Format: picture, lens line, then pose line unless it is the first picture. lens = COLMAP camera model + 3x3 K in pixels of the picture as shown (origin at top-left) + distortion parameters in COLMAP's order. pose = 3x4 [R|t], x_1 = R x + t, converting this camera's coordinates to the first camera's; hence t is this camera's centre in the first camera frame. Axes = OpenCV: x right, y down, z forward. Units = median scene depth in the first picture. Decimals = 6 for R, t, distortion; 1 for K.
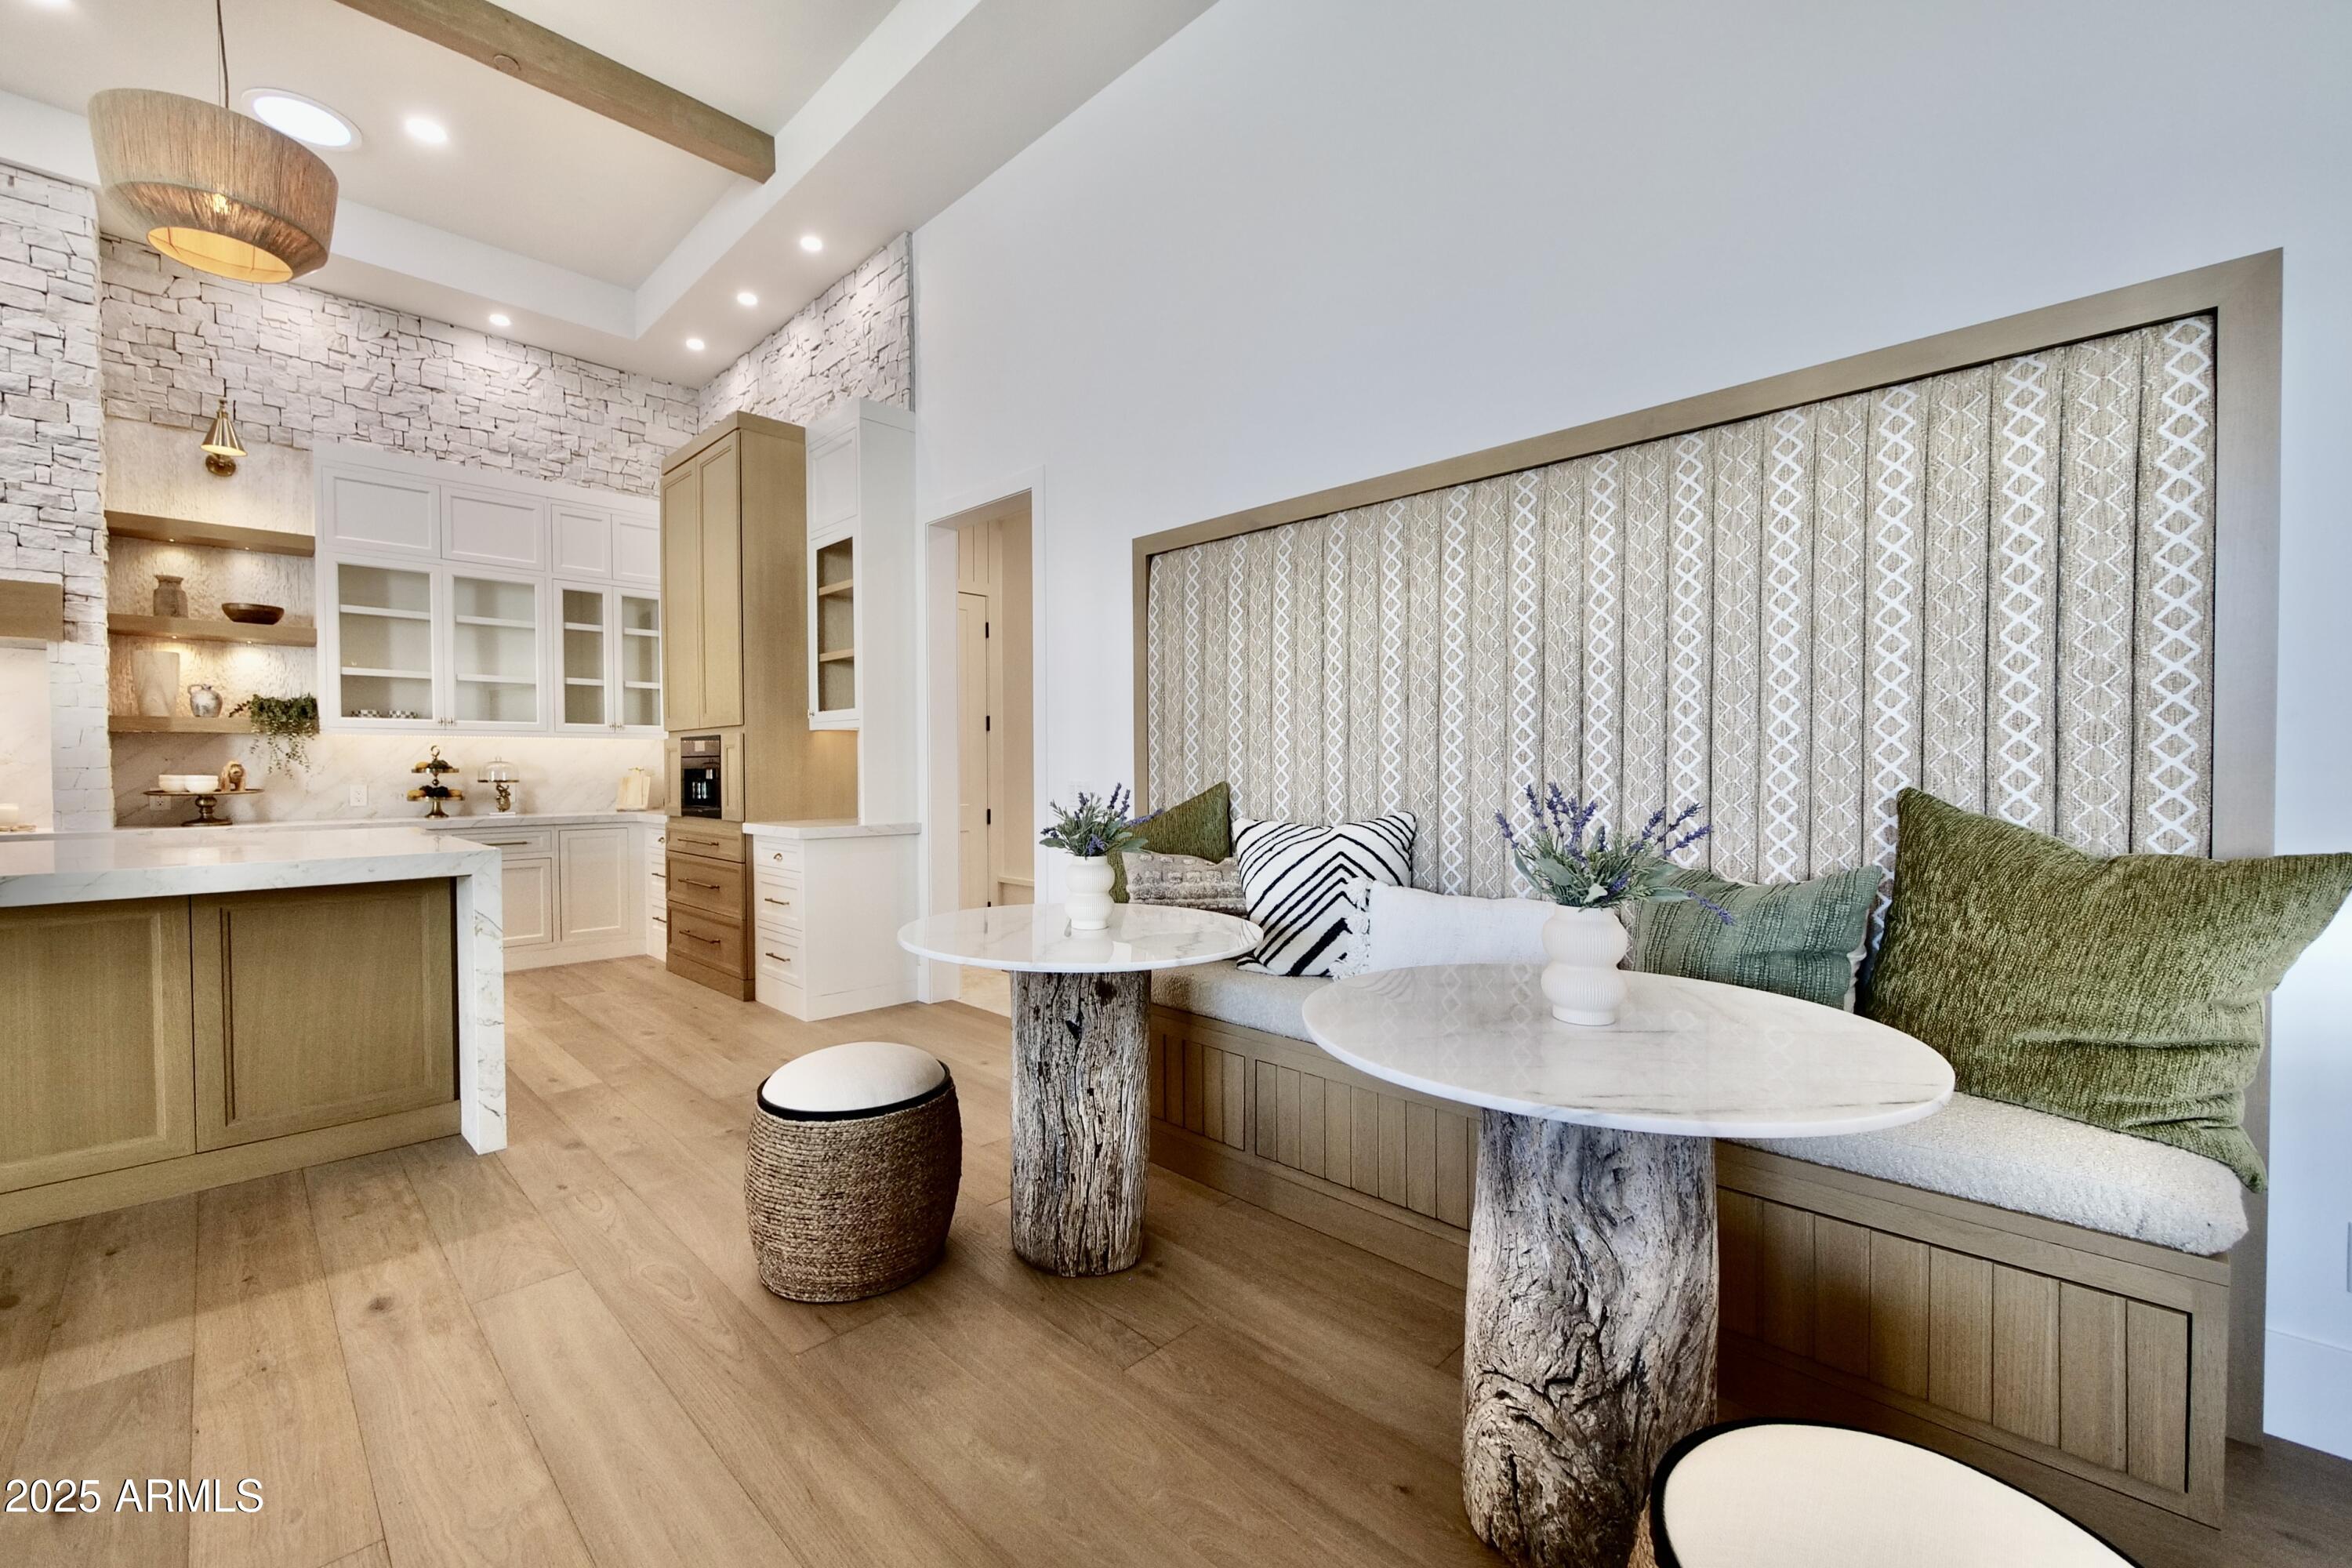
lens RADIAL K [[942.4, 0, 1174.6], [0, 942.4, 787.6], [0, 0, 1]] dist [-0.010804, -0.000026]
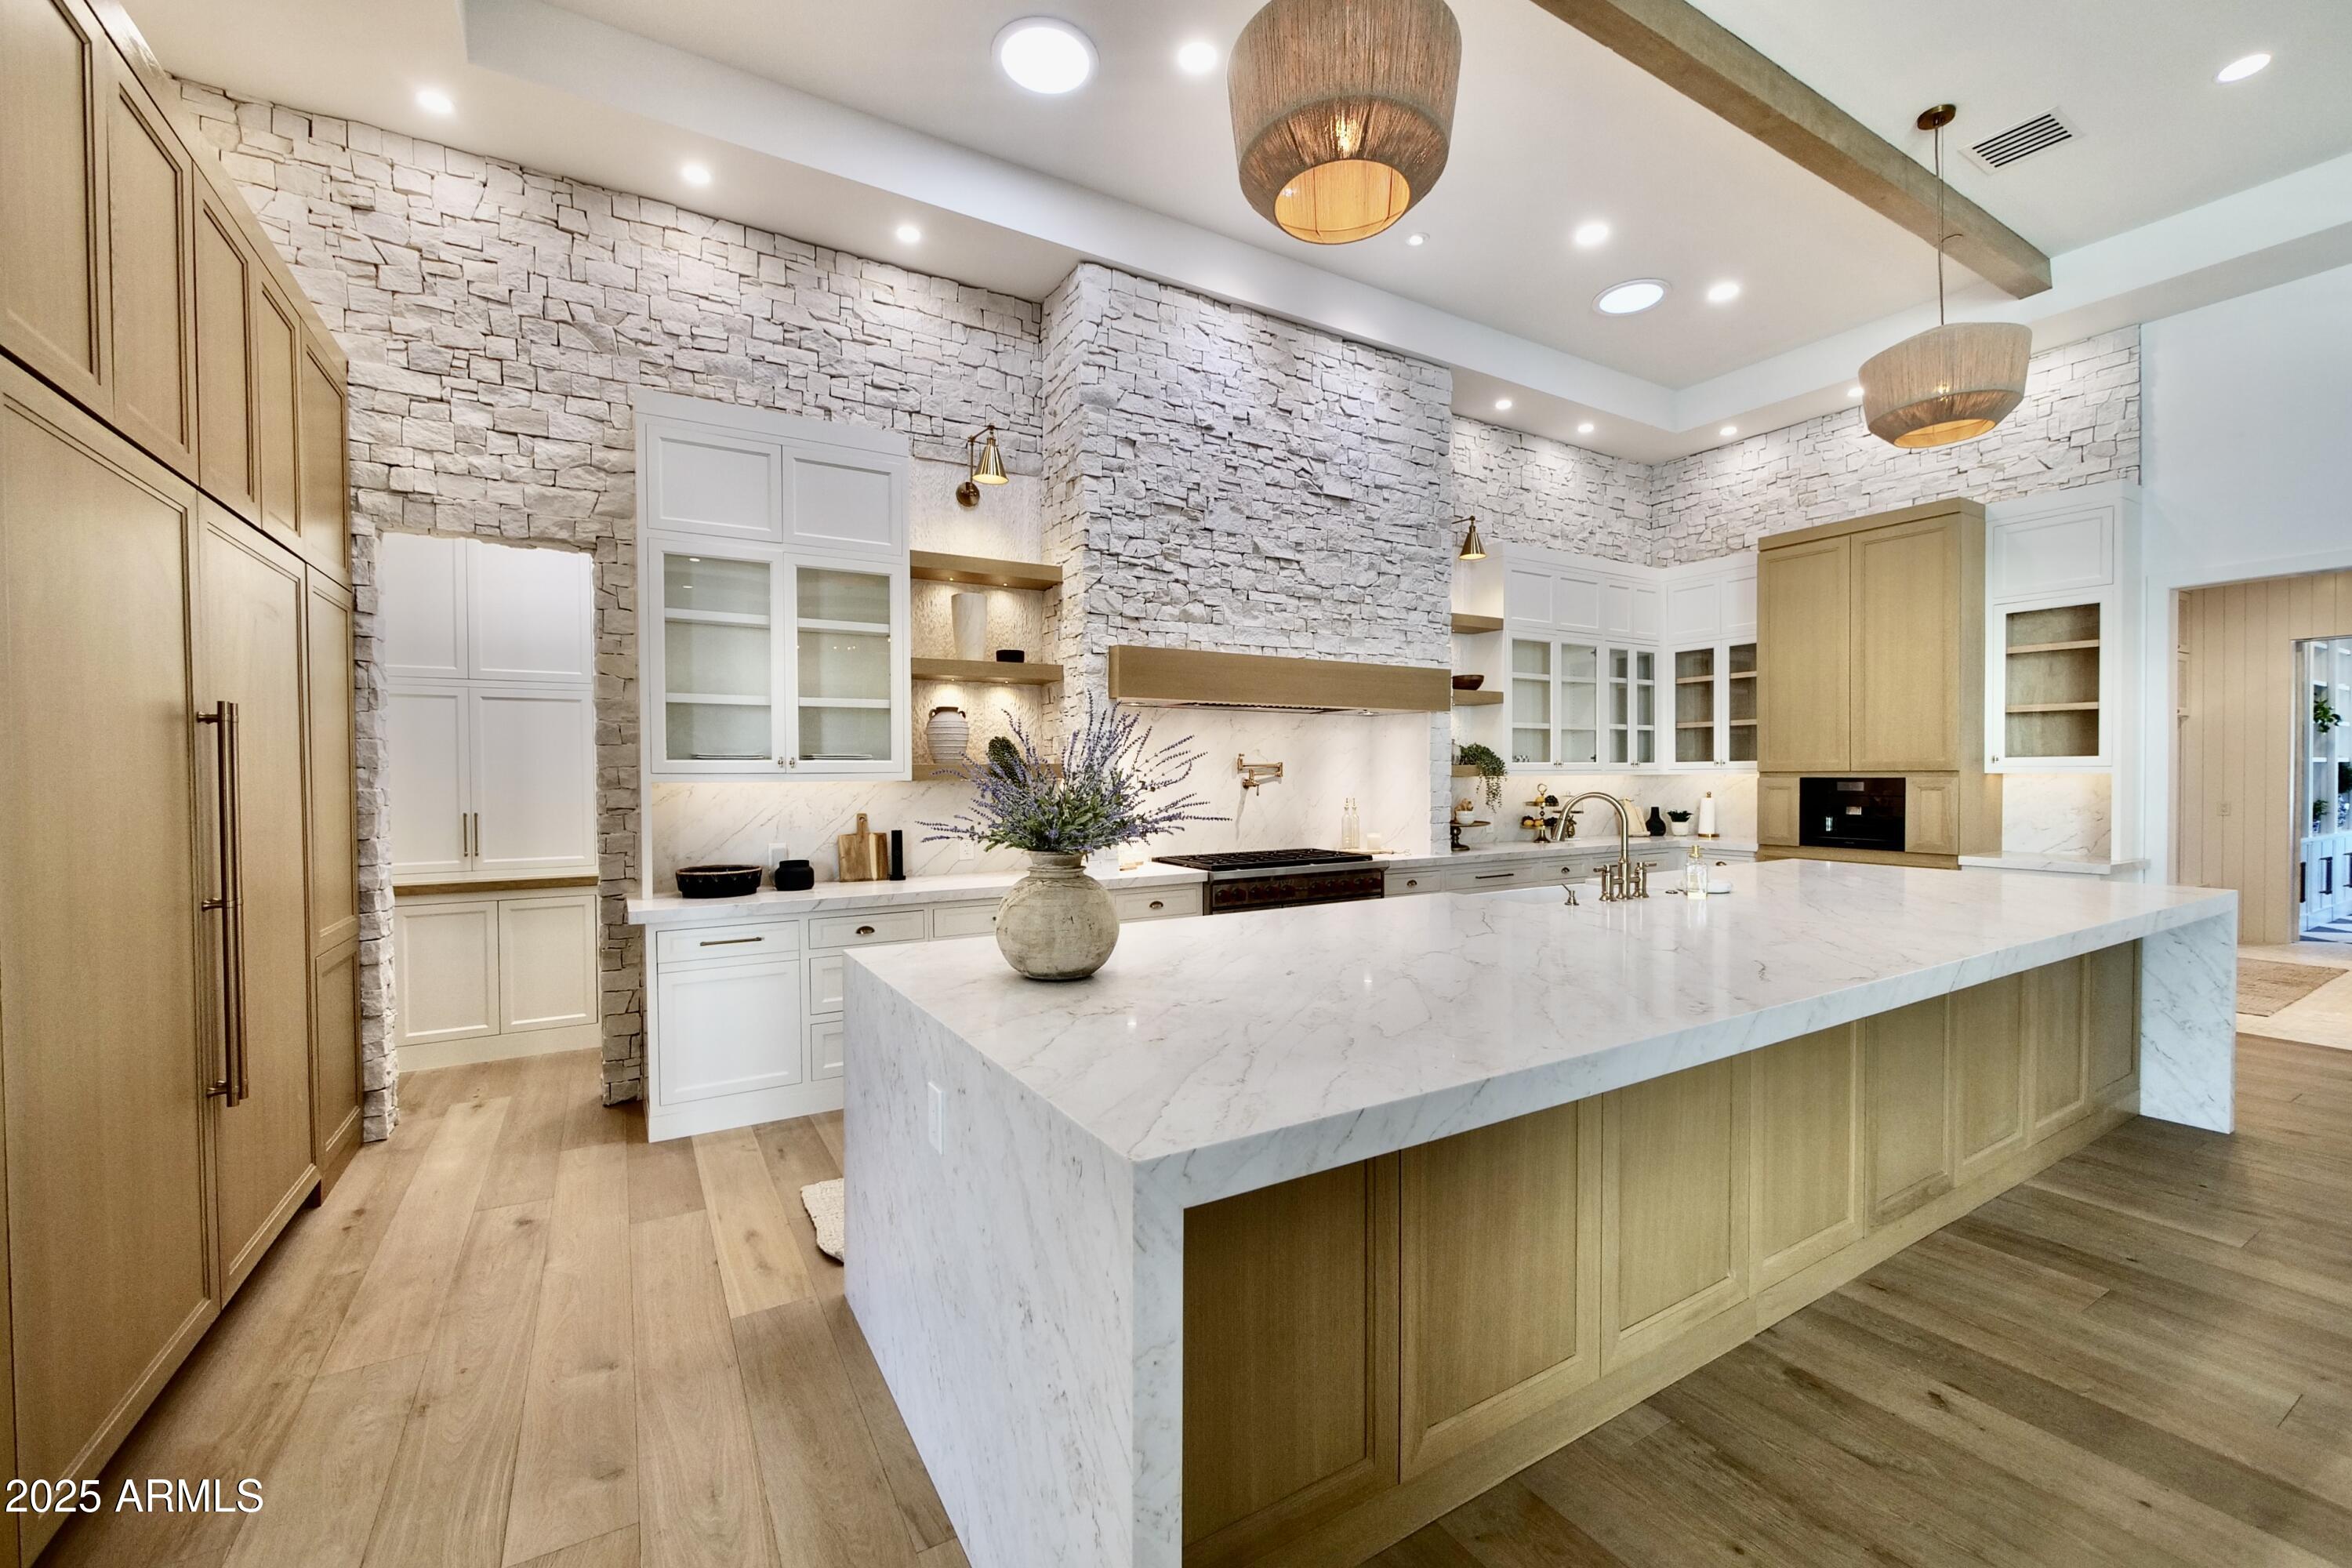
lens RADIAL K [[942.4, 0, 1171.3], [0, 942.4, 788.8], [0, 0, 1]] dist [-0.010804, -0.000026]
pose [[0.961428, 0.001204, -0.275053, -1.009661], [-0.002268, 0.999991, -0.003552, -0.035832], [0.275046, 0.004039, 0.961423, -0.338303]]
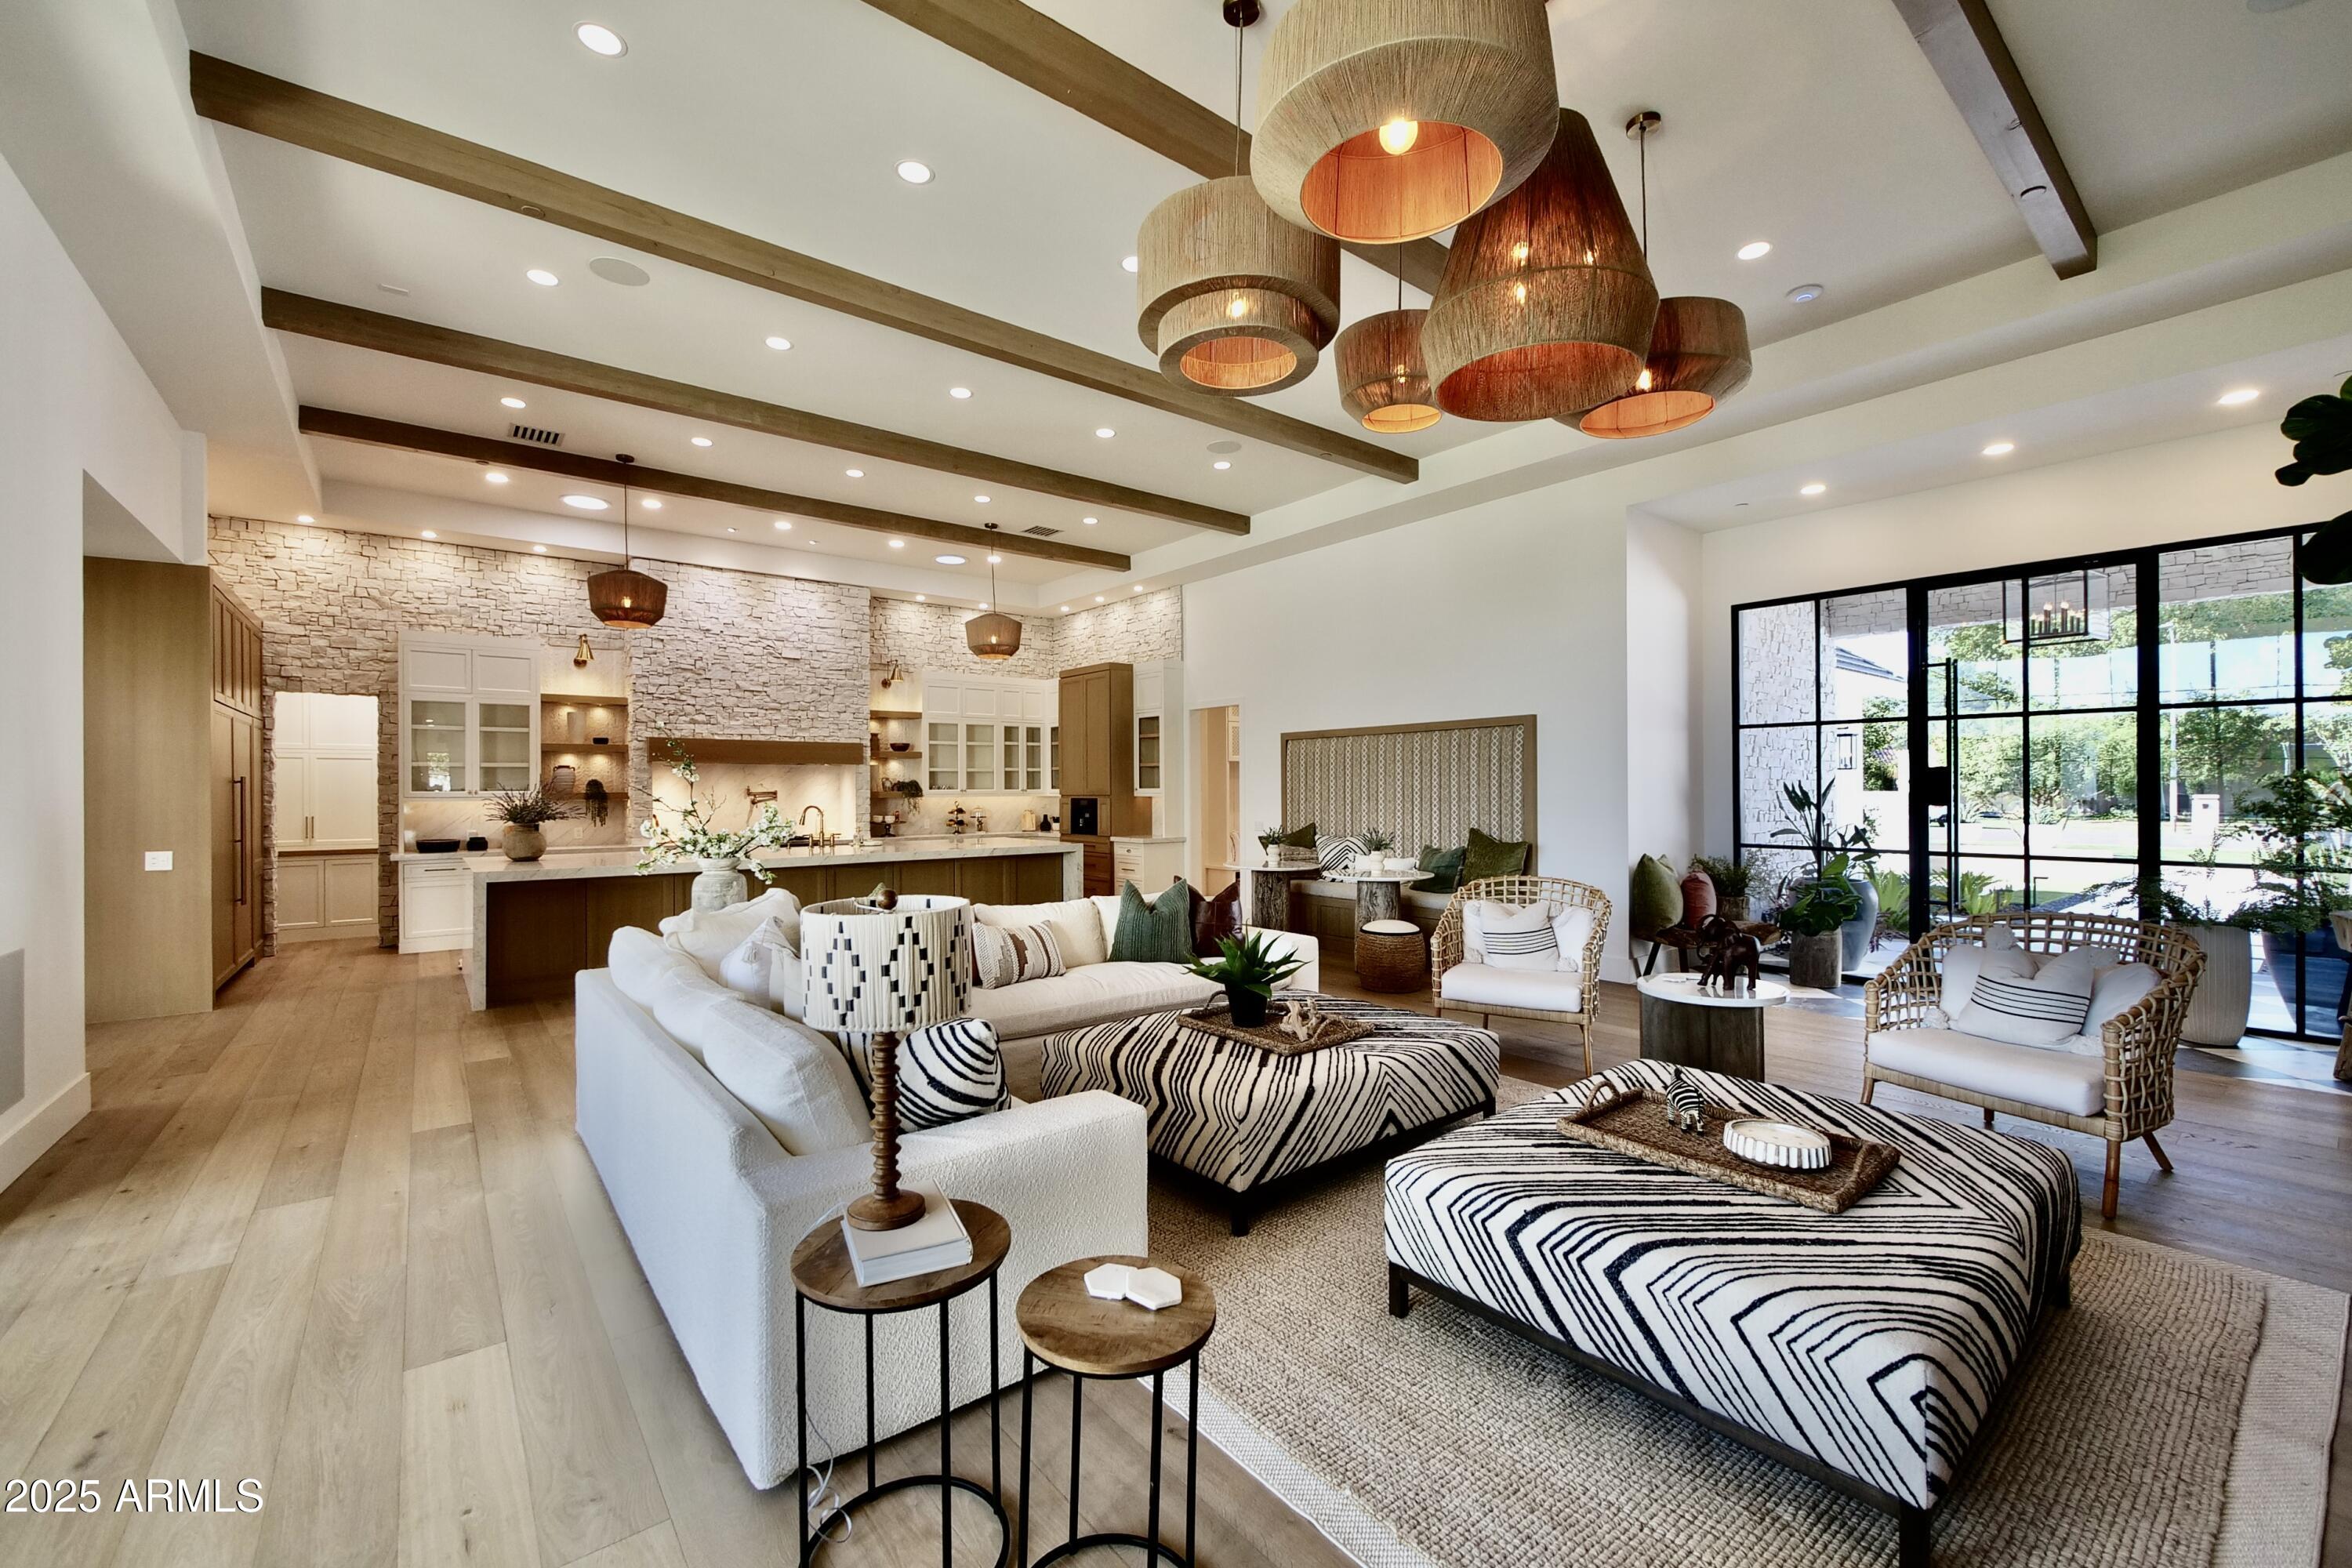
lens RADIAL K [[942.4, 0, 1170.3], [0, 942.4, 784.8], [0, 0, 1]] dist [-0.010804, -0.000026]
pose [[0.991264, -0.002855, -0.131860, -0.001201], [-0.000478, 0.999681, -0.025238, -0.031108], [0.131890, 0.025080, 0.990947, -1.241734]]
